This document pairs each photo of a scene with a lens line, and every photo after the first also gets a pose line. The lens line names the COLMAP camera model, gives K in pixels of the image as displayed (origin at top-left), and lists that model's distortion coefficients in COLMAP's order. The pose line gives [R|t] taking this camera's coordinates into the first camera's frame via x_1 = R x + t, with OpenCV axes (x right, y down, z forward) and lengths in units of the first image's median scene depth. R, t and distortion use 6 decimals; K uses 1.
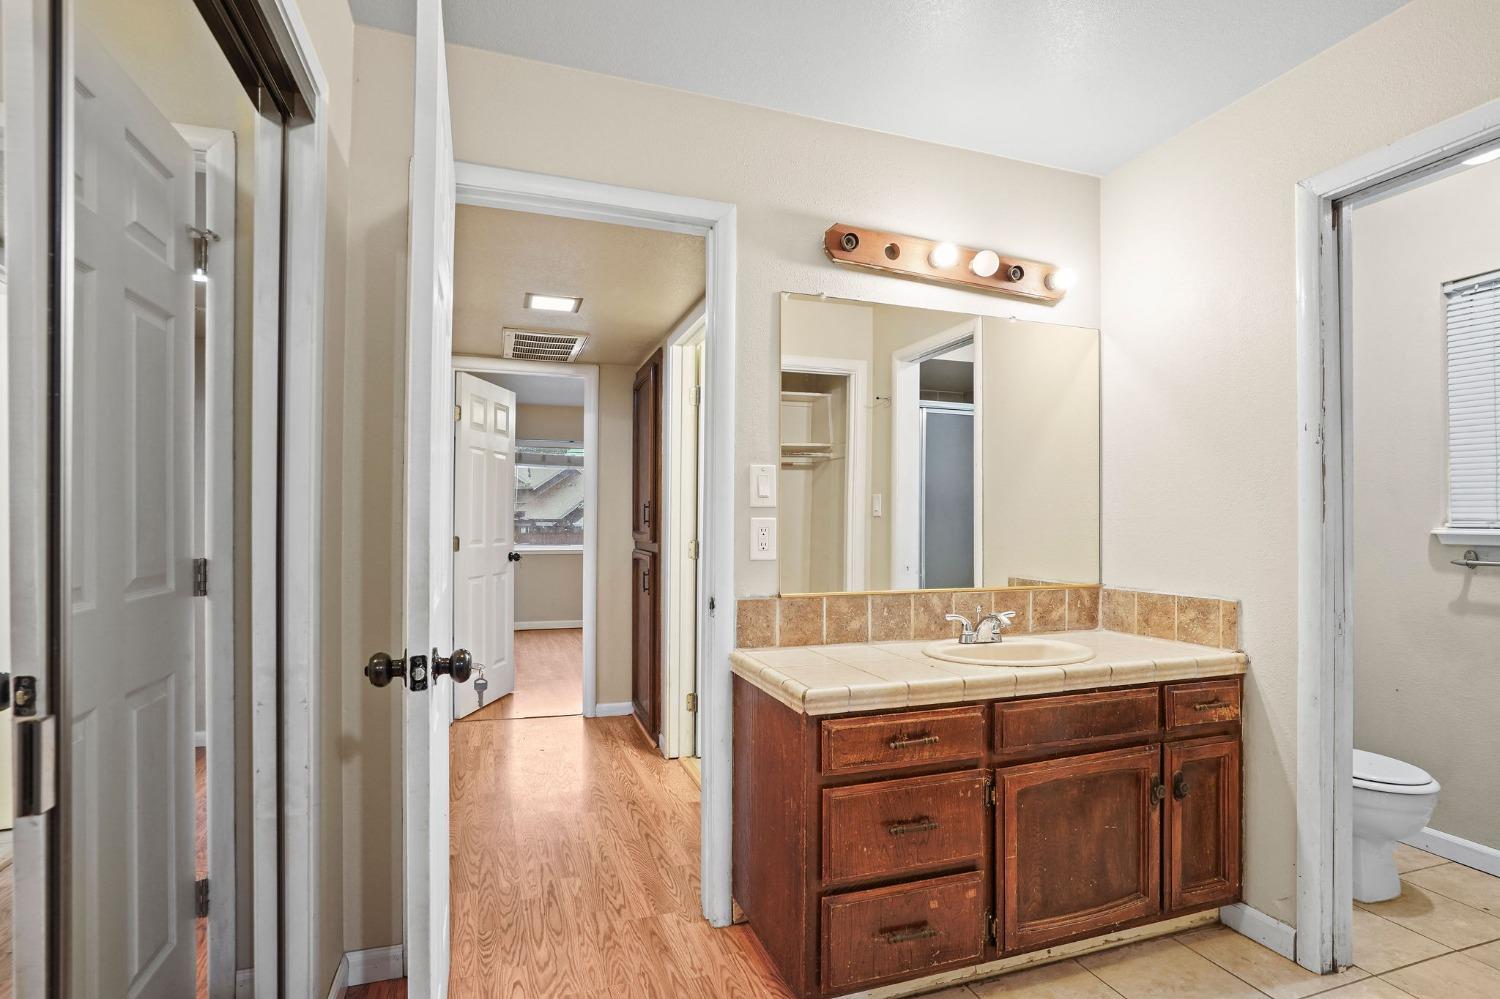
lens RADIAL K [[760.8, 0, 757.6], [0, 760.8, 502.2], [0, 0, 1]] dist [-0.039147, 0.011839]
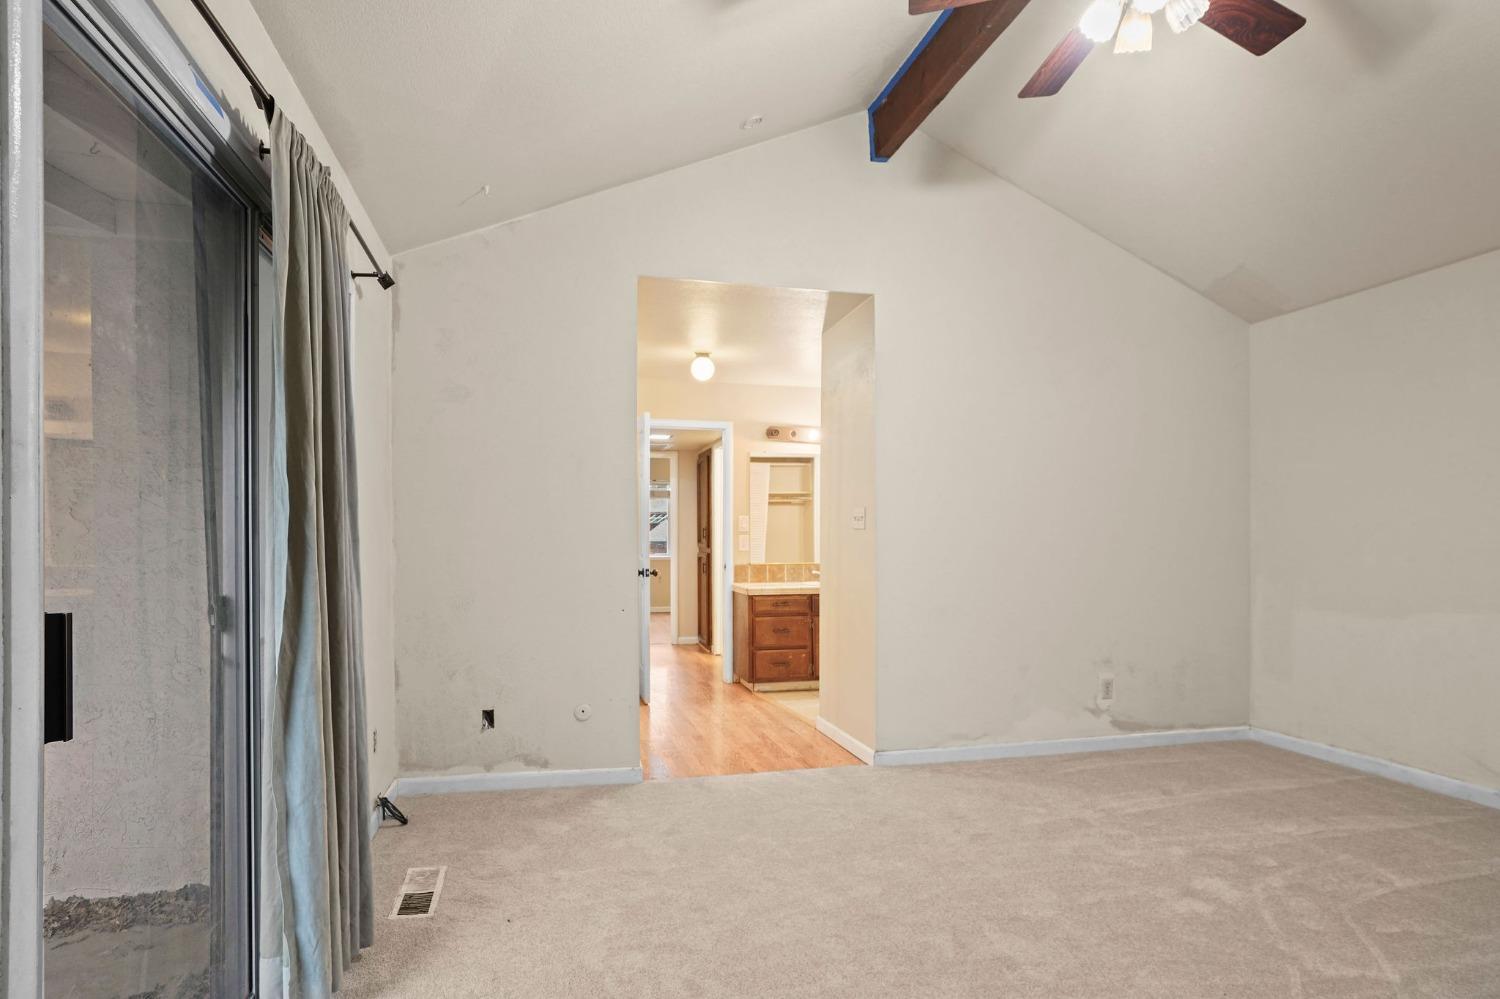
lens RADIAL K [[807.2, 0, 746.1], [0, 807.2, 513.3], [0, 0, 1]] dist [-0.025442, 0.004904]
pose [[0.994544, -0.010373, -0.103802, 0.174318], [0.010029, 0.999942, -0.003839, -0.026553], [0.103836, 0.002777, 0.994591, -1.038447]]
